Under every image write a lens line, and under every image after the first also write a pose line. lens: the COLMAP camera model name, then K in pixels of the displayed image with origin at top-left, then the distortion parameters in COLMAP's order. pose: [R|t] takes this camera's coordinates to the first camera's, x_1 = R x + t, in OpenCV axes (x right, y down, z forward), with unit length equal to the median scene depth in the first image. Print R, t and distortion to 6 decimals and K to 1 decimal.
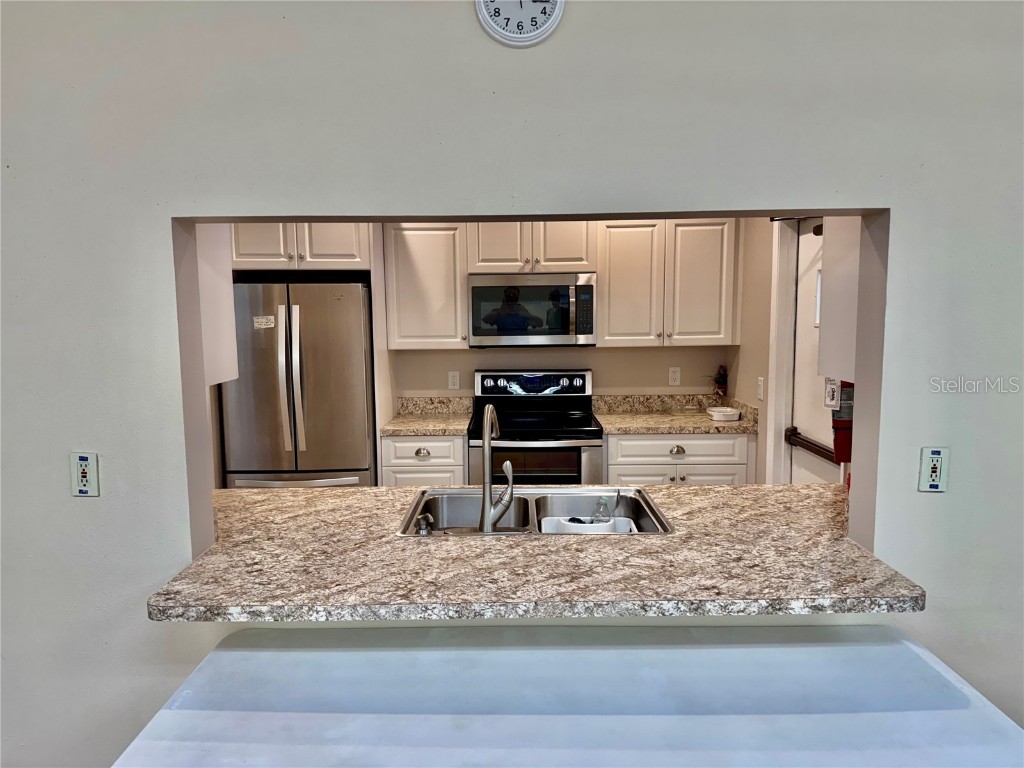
lens RADIAL K [[721.0, 0, 509.4], [0, 721.0, 383.7], [0, 0, 1]] dist [0.003216, -0.007065]
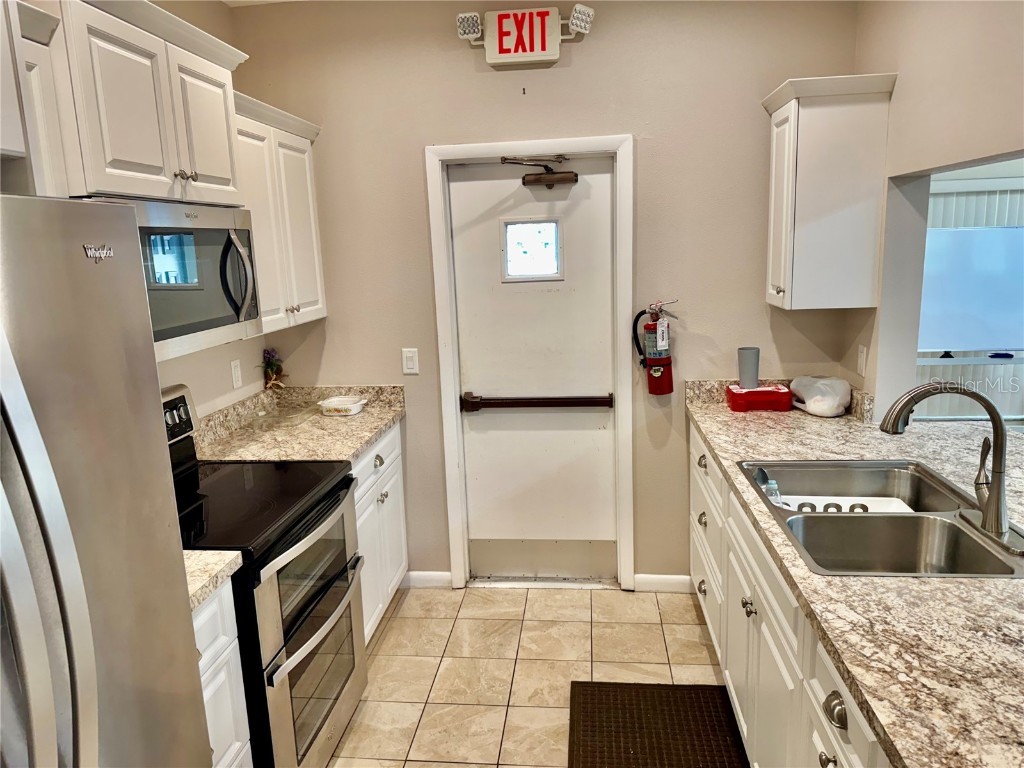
lens RADIAL K [[721.0, 0, 508.2], [0, 721.0, 387.1], [0, 0, 1]] dist [0.003216, -0.007065]
pose [[0.112810, -0.182381, 0.976735, -0.710830], [0.141435, 0.975948, 0.165899, -0.132009], [-0.983499, 0.119430, 0.135892, 1.189463]]
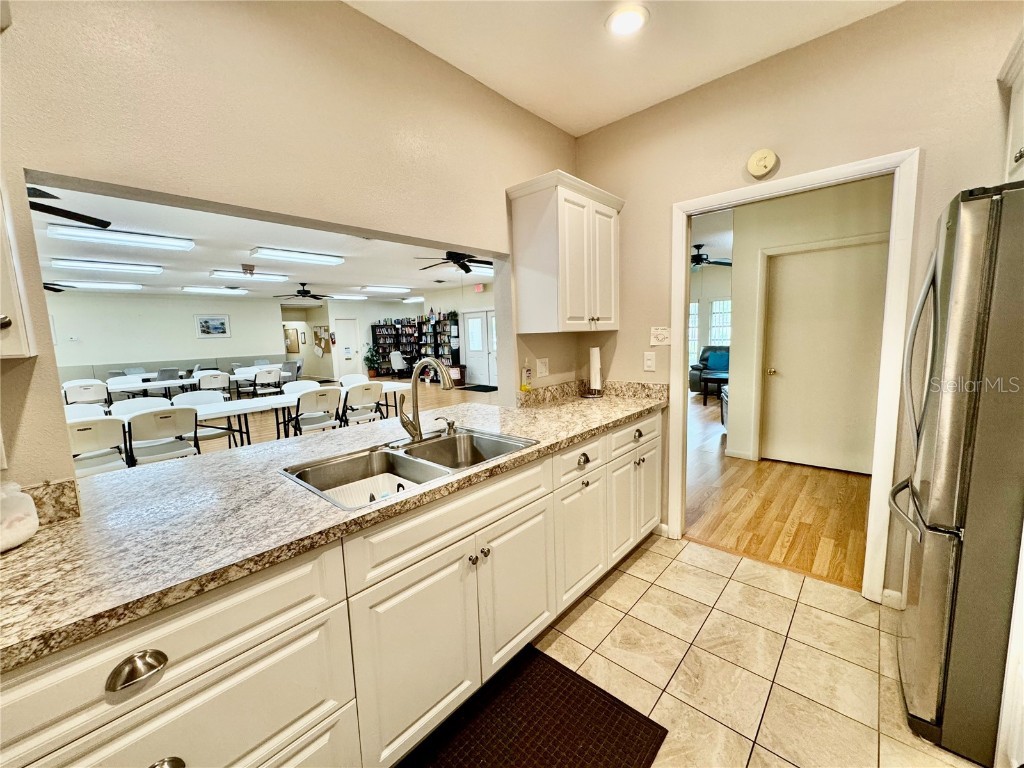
lens RADIAL K [[410.7, 0, 507.1], [0, 410.7, 384.5], [0, 0, 1]] dist [-0.002499, -0.000079]
pose [[-0.677868, 0.123442, -0.724746, 0.372466], [-0.038453, 0.978500, 0.202629, -0.070797], [0.734177, 0.165224, -0.658548, 1.419796]]
